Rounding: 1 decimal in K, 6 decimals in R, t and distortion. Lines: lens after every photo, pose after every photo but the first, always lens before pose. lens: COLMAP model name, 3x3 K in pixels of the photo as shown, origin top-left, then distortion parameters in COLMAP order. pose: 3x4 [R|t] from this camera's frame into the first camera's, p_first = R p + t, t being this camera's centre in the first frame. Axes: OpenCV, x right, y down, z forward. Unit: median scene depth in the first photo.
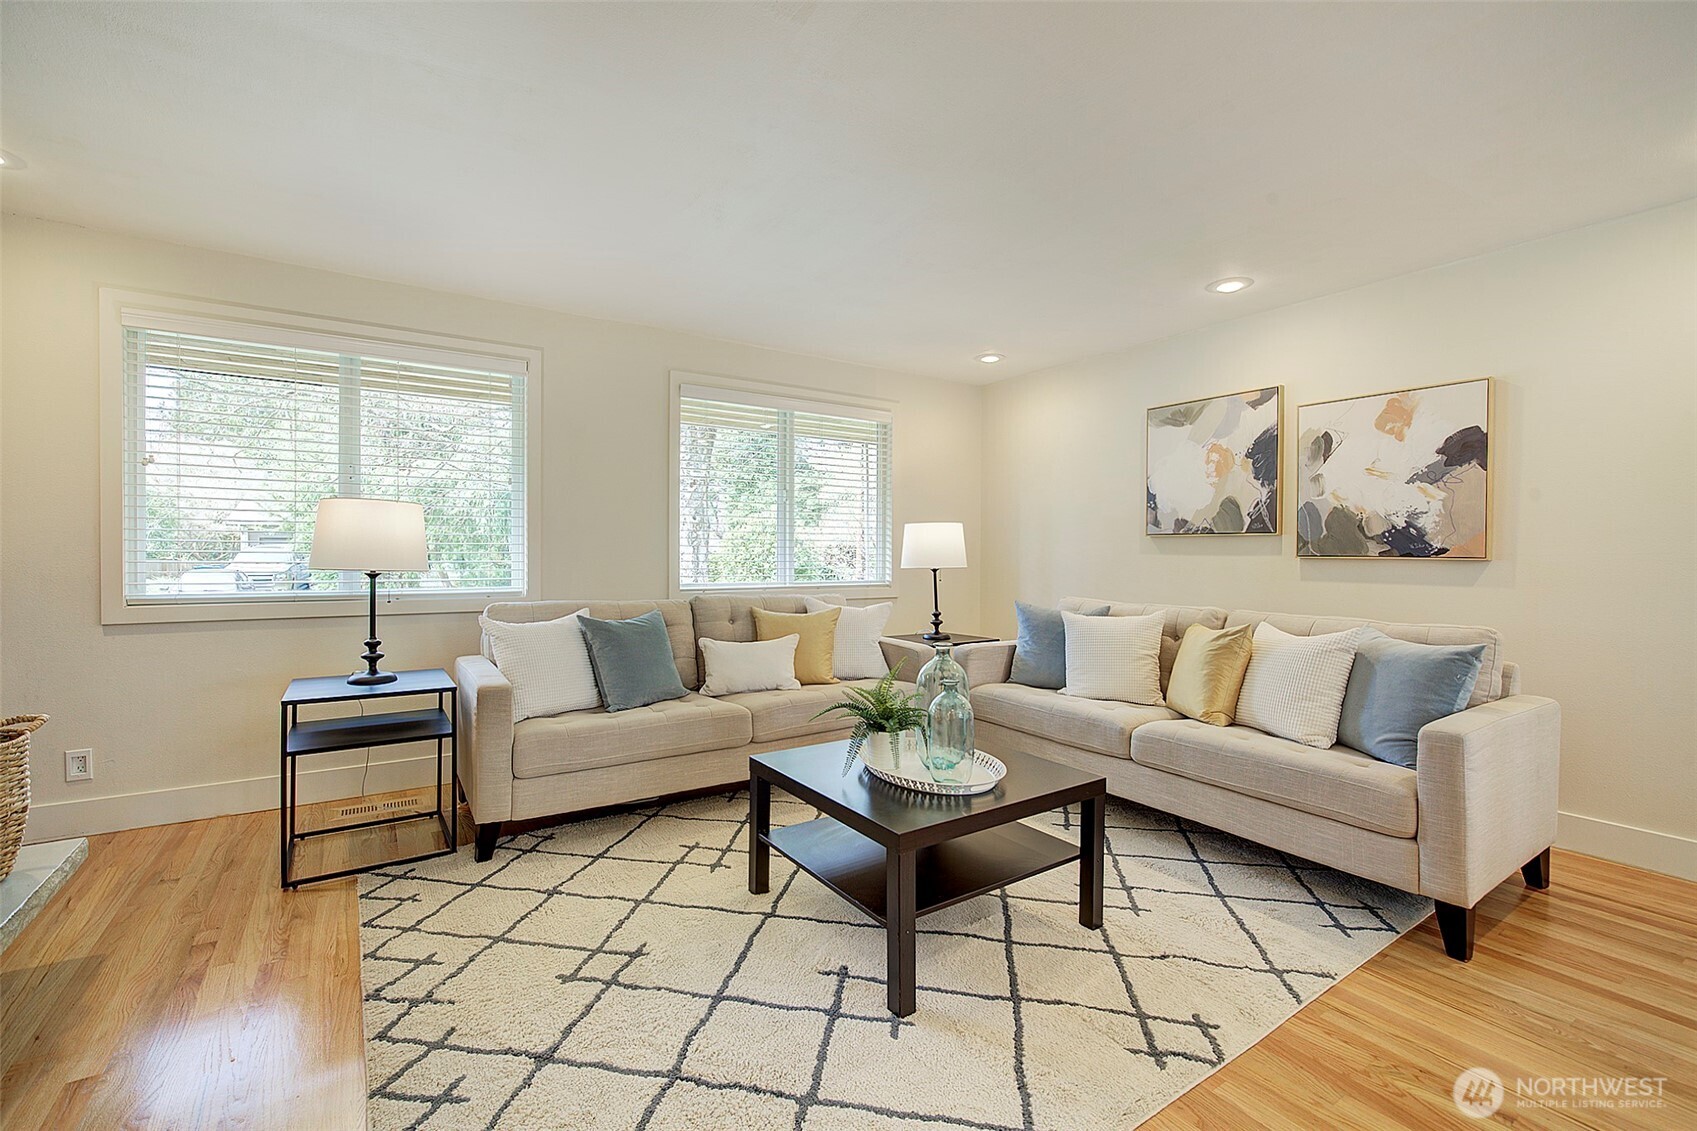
lens RADIAL K [[737.0, 0, 844.9], [0, 737.0, 554.1], [0, 0, 1]] dist [-0.006800, -0.000132]
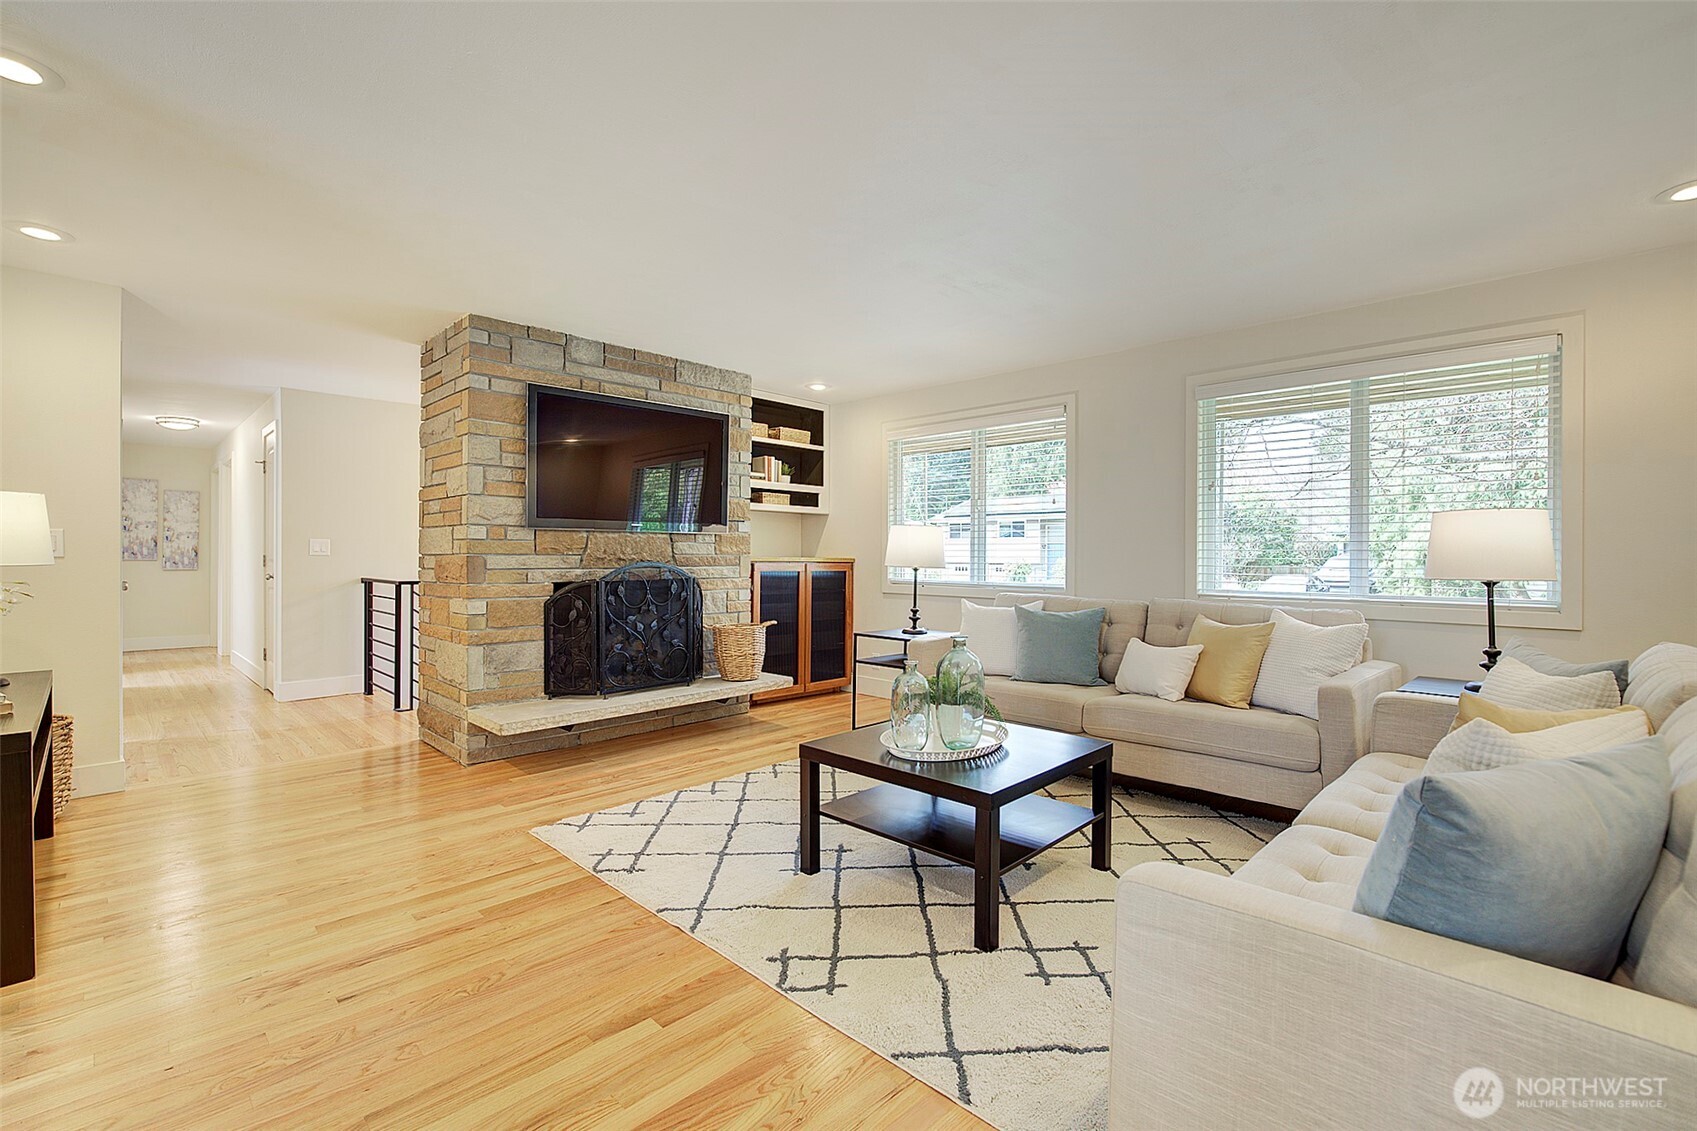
lens RADIAL K [[737.0, 0, 843.2], [0, 737.0, 562.1], [0, 0, 1]] dist [-0.006800, -0.000132]
pose [[0.206280, 0.007615, -0.978463, 0.947393], [-0.004090, 0.999968, 0.006920, -0.000240], [0.978484, 0.002575, 0.206305, 0.479857]]
